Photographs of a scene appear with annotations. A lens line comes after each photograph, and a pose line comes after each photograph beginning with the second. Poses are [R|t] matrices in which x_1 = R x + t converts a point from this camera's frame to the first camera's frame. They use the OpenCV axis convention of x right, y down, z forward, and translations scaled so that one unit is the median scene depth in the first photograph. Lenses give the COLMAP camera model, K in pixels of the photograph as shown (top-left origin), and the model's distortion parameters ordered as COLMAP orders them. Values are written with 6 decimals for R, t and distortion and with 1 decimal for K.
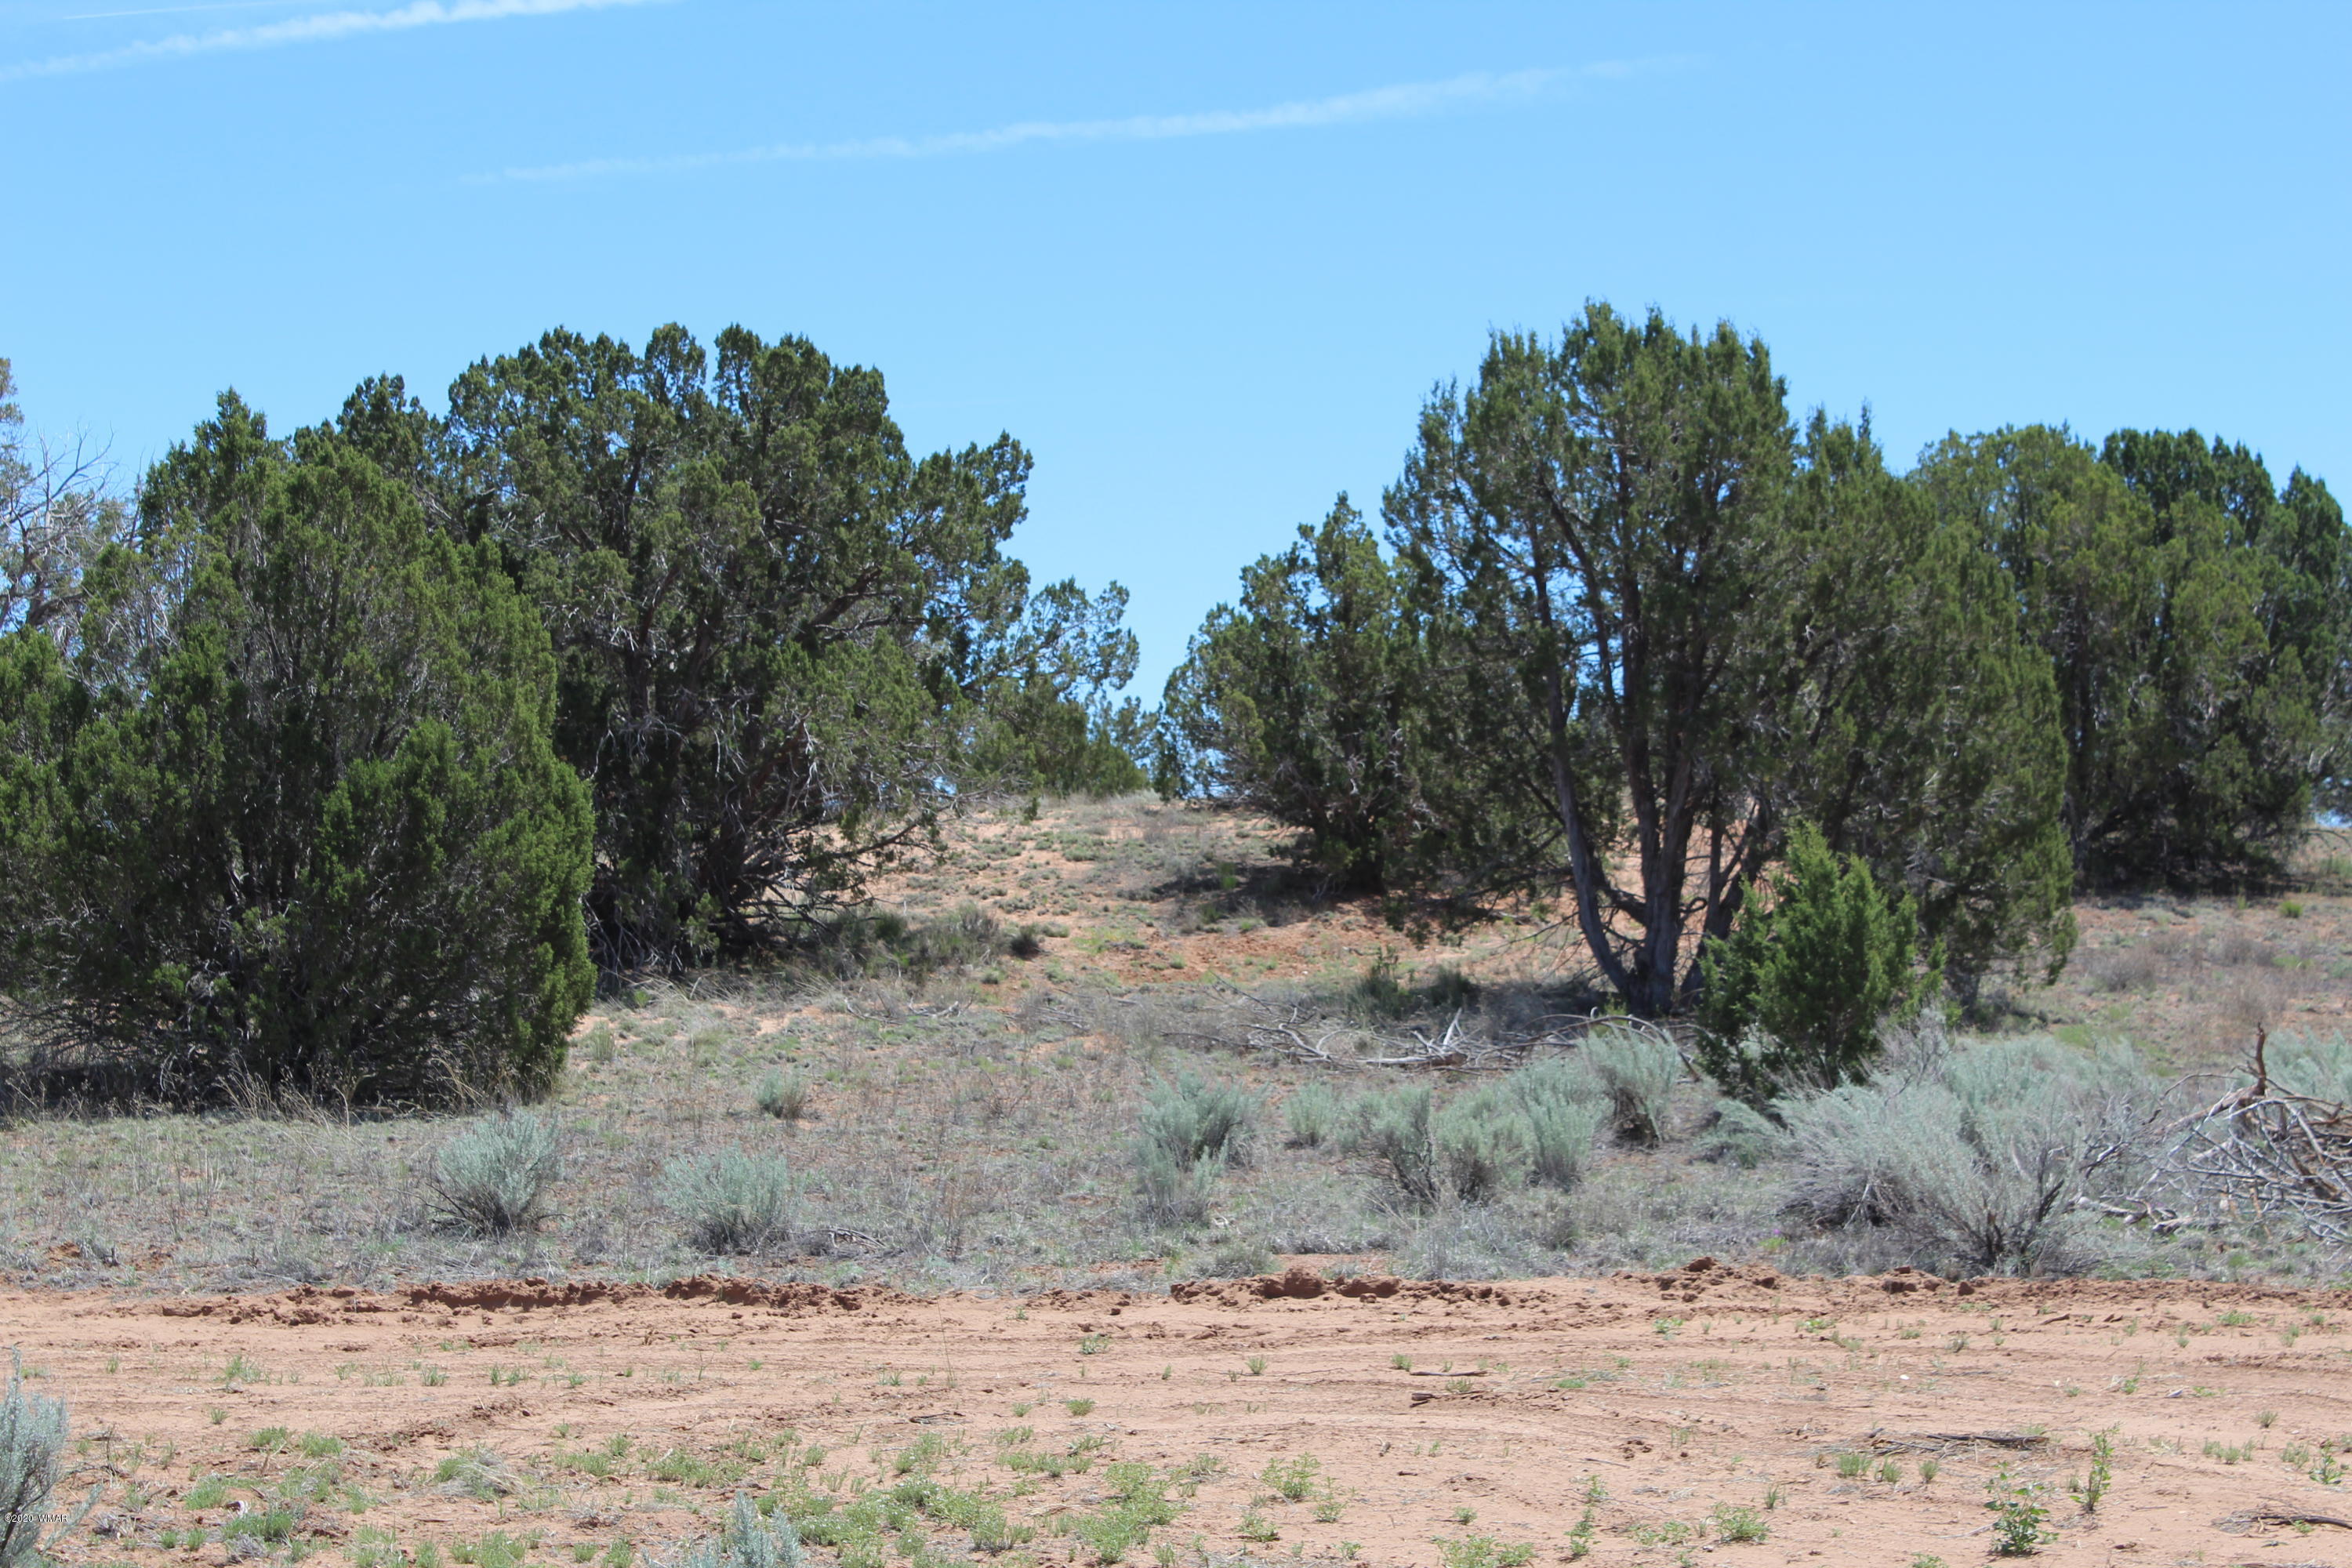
lens RADIAL K [[5217.0, 0, 1176.0], [0, 5217.0, 784.0], [0, 0, 1]] dist [0.053392, -0.079436]
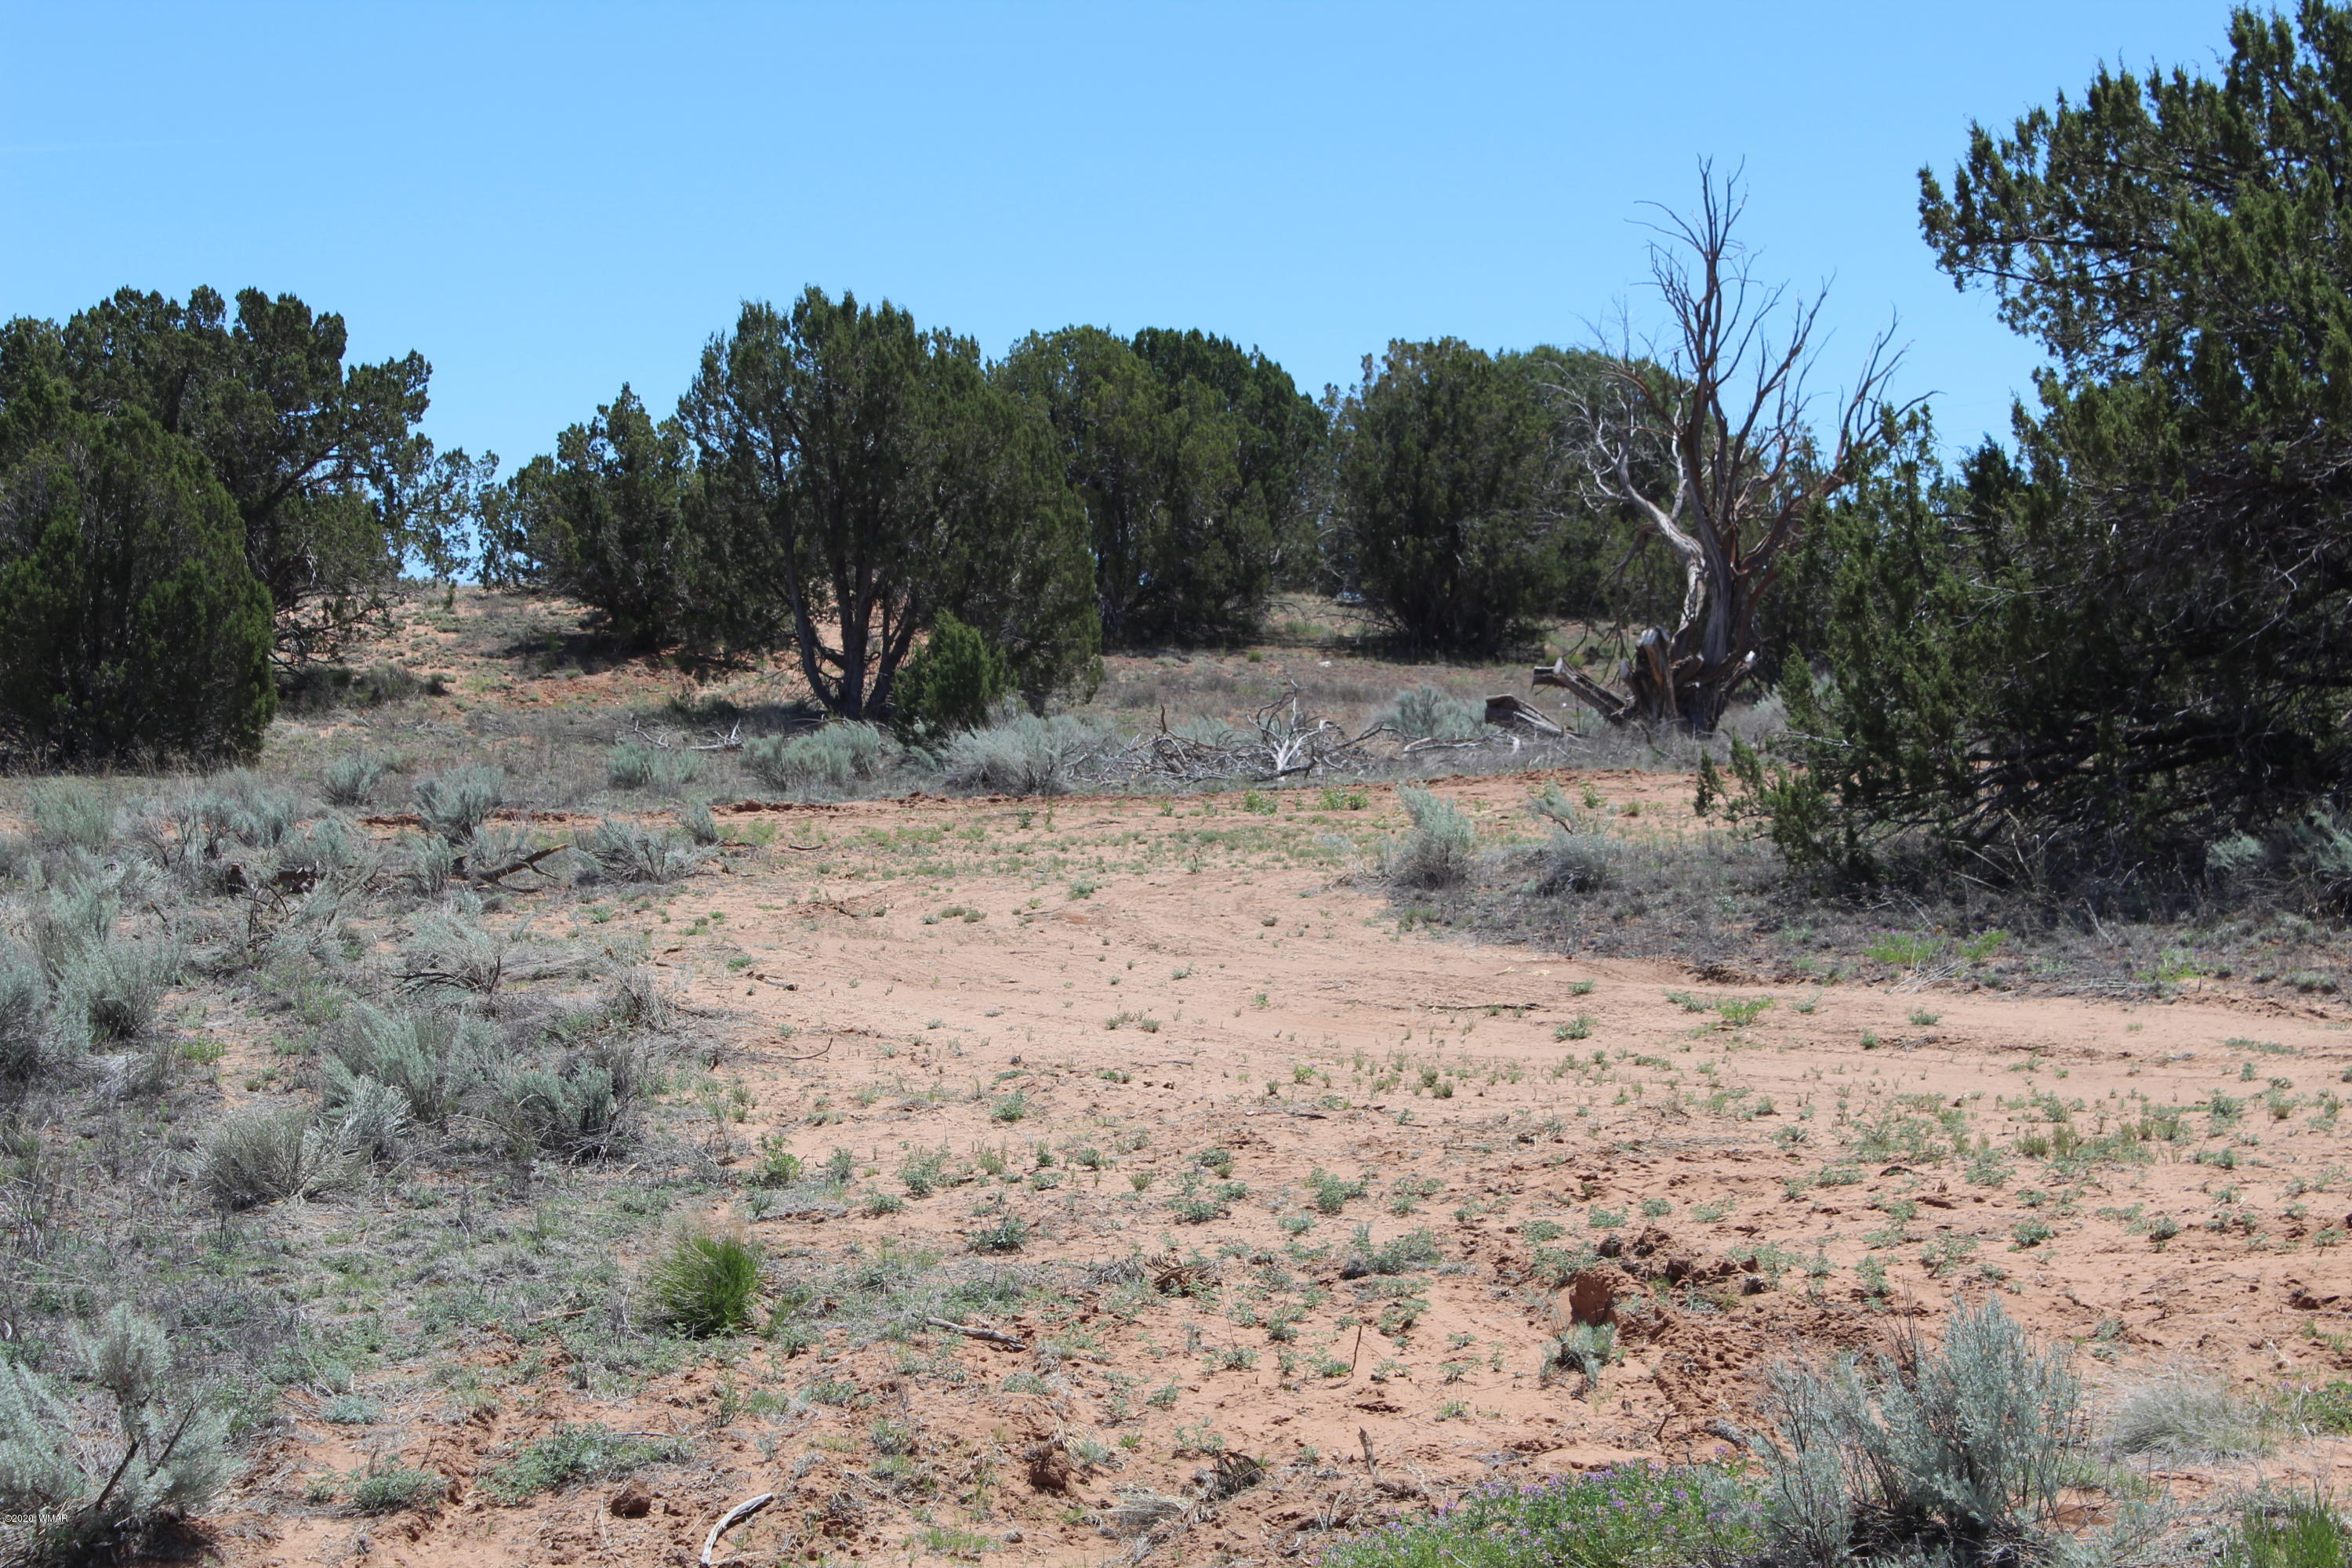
lens RADIAL K [[5073.2, 0, 1190.3], [0, 5073.2, 858.3], [0, 0, 1]] dist [0.053152, -0.162843]
pose [[0.984831, -0.017774, 0.172605, -0.071186], [0.007283, 0.998098, 0.061222, -0.009172], [-0.173365, -0.059036, 0.983087, -0.529723]]
